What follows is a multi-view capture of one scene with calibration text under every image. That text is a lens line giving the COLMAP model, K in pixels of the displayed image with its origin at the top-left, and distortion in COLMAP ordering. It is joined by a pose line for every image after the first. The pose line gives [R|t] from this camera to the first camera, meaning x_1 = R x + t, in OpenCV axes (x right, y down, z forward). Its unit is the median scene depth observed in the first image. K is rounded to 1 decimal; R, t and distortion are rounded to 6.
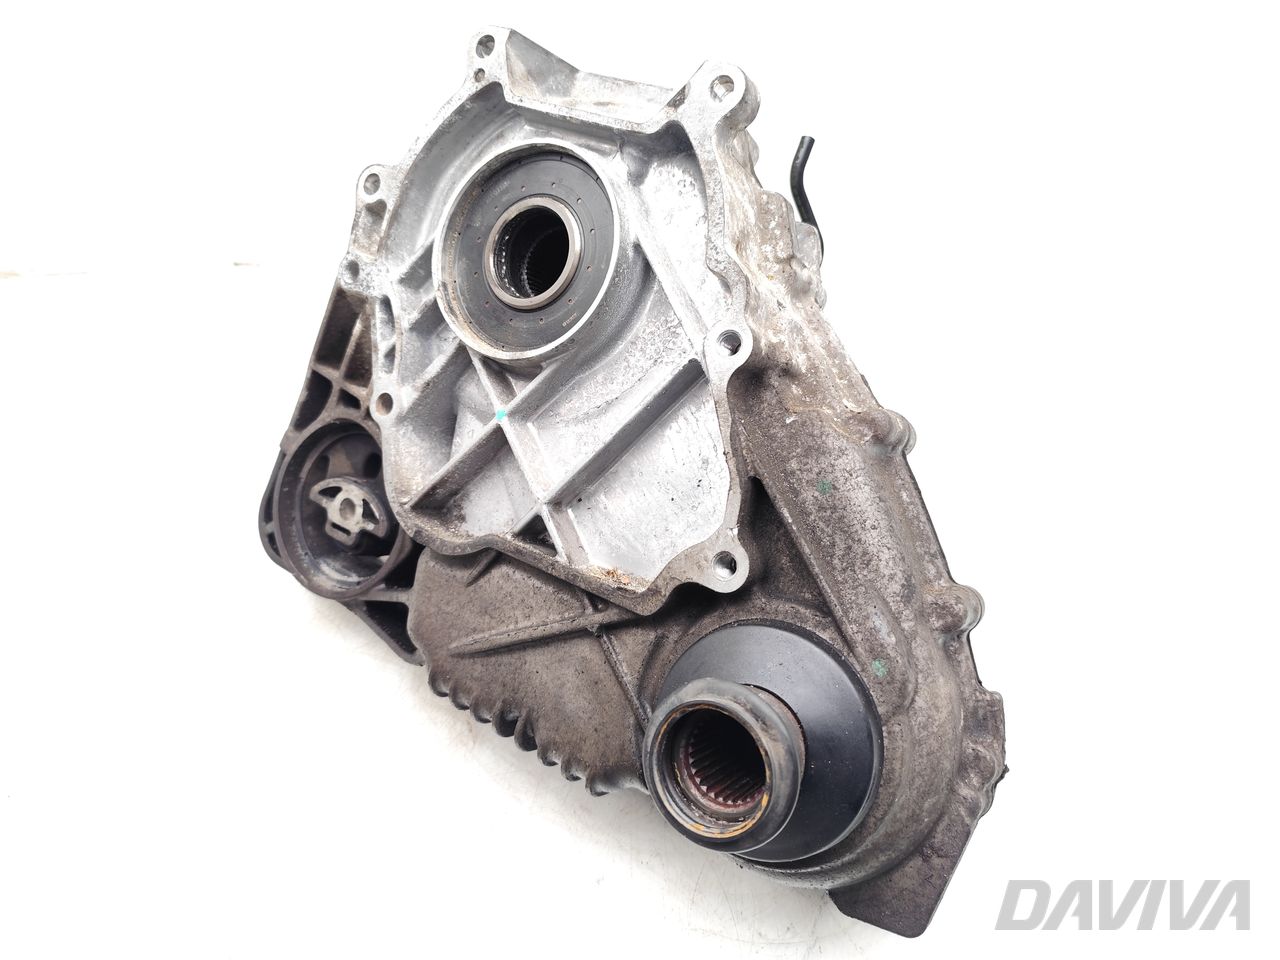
lens RADIAL K [[882.6, 0, 661.3], [0, 882.6, 482.5], [0, 0, 1]] dist [0.048966, -0.140846]
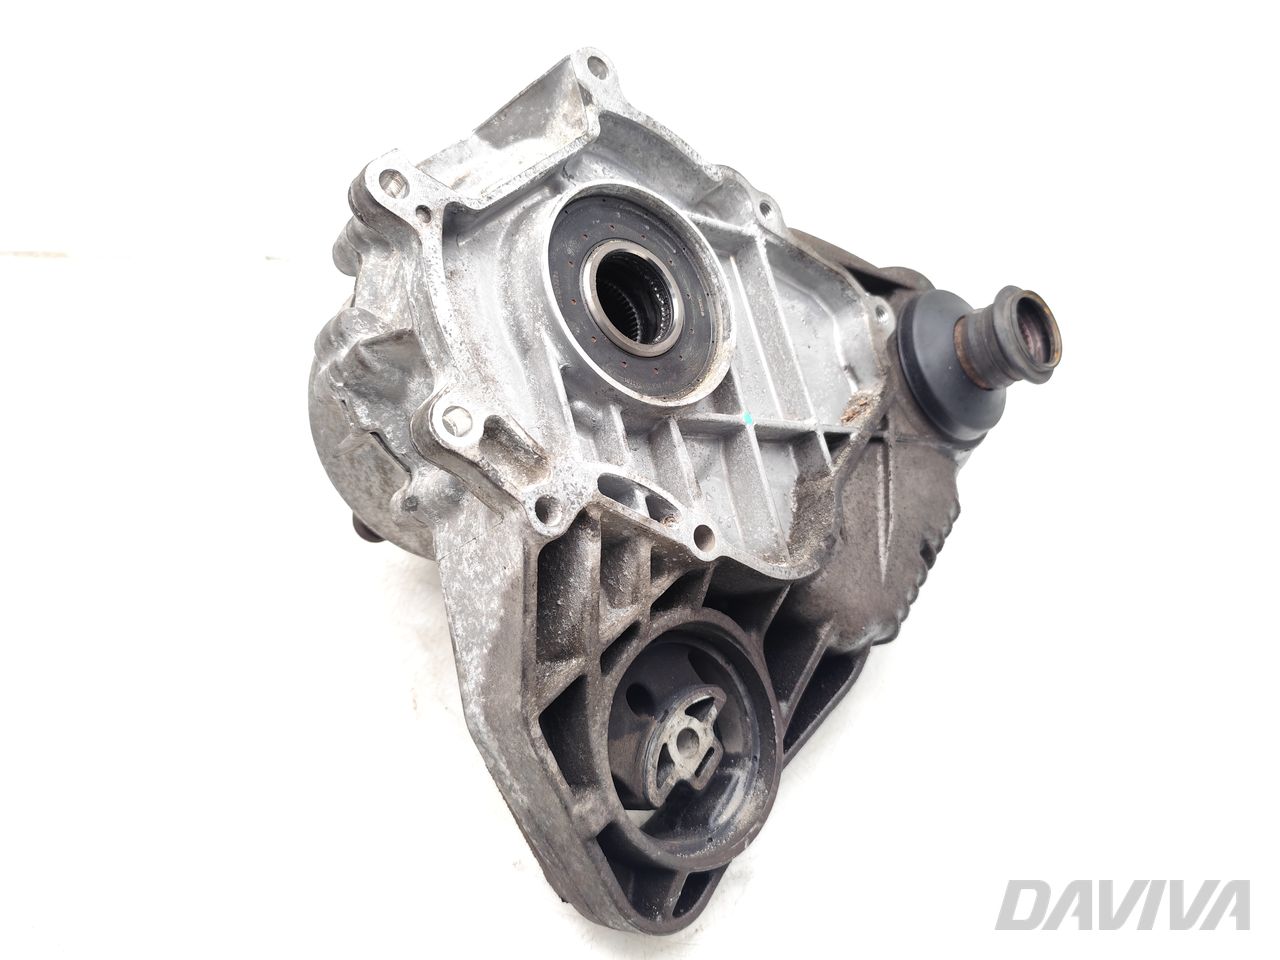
lens RADIAL K [[876.0, 0, 640.0], [0, 876.0, 480.0], [0, 0, 1]] dist [0.041460, -0.136416]
pose [[-0.027070, -0.650285, 0.759208, -0.959225], [0.712424, 0.520217, 0.470984, -0.584293], [-0.701227, 0.553628, 0.449197, 0.686430]]
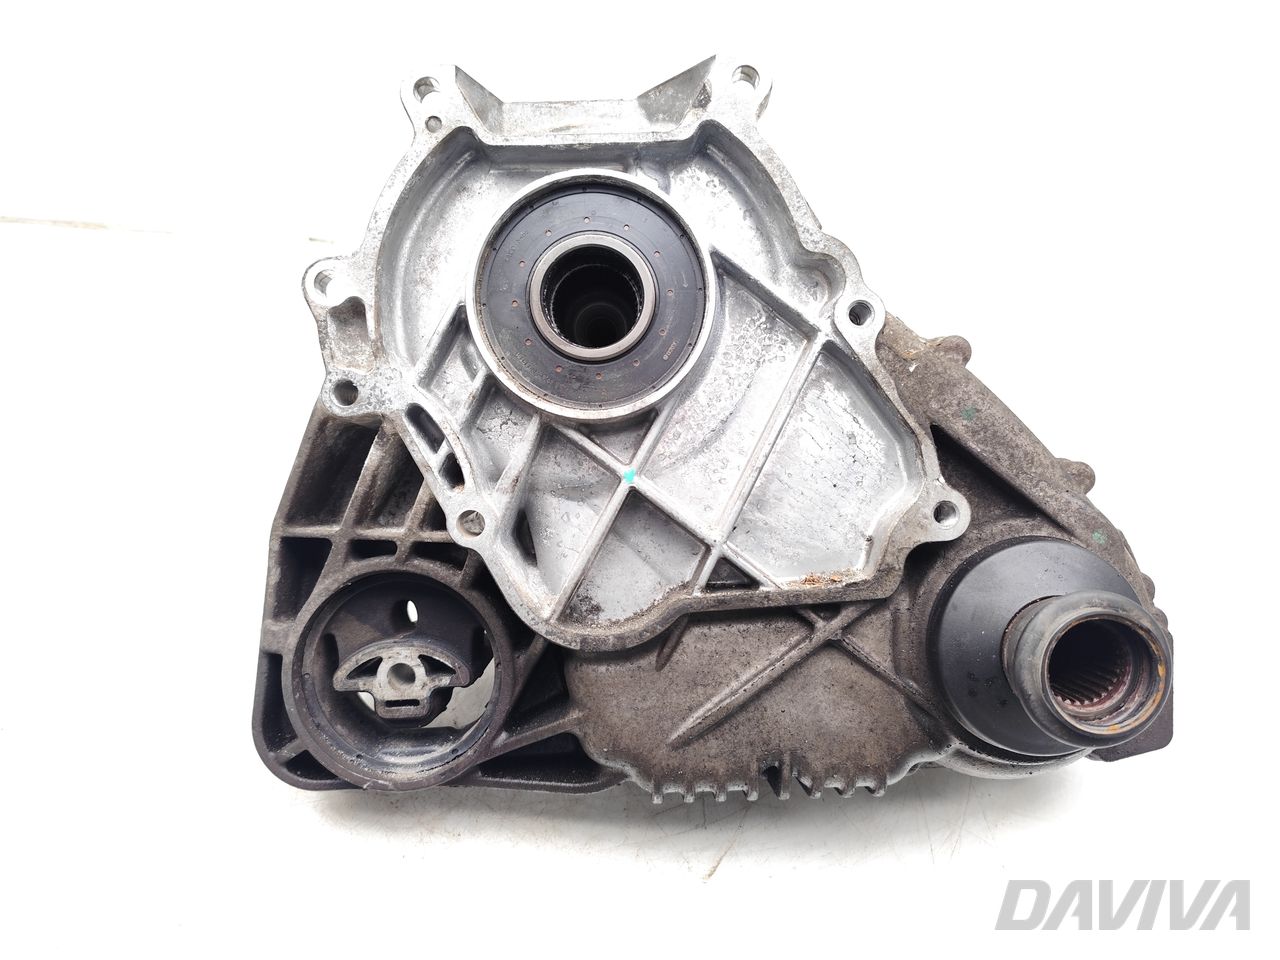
lens RADIAL K [[882.6, 0, 661.3], [0, 882.6, 482.5], [0, 0, 1]] dist [0.048966, -0.140846]
pose [[0.813243, -0.374533, 0.445377, -0.557340], [0.384814, 0.920243, 0.071207, -0.122254], [-0.436525, 0.113479, 0.892507, 0.186841]]
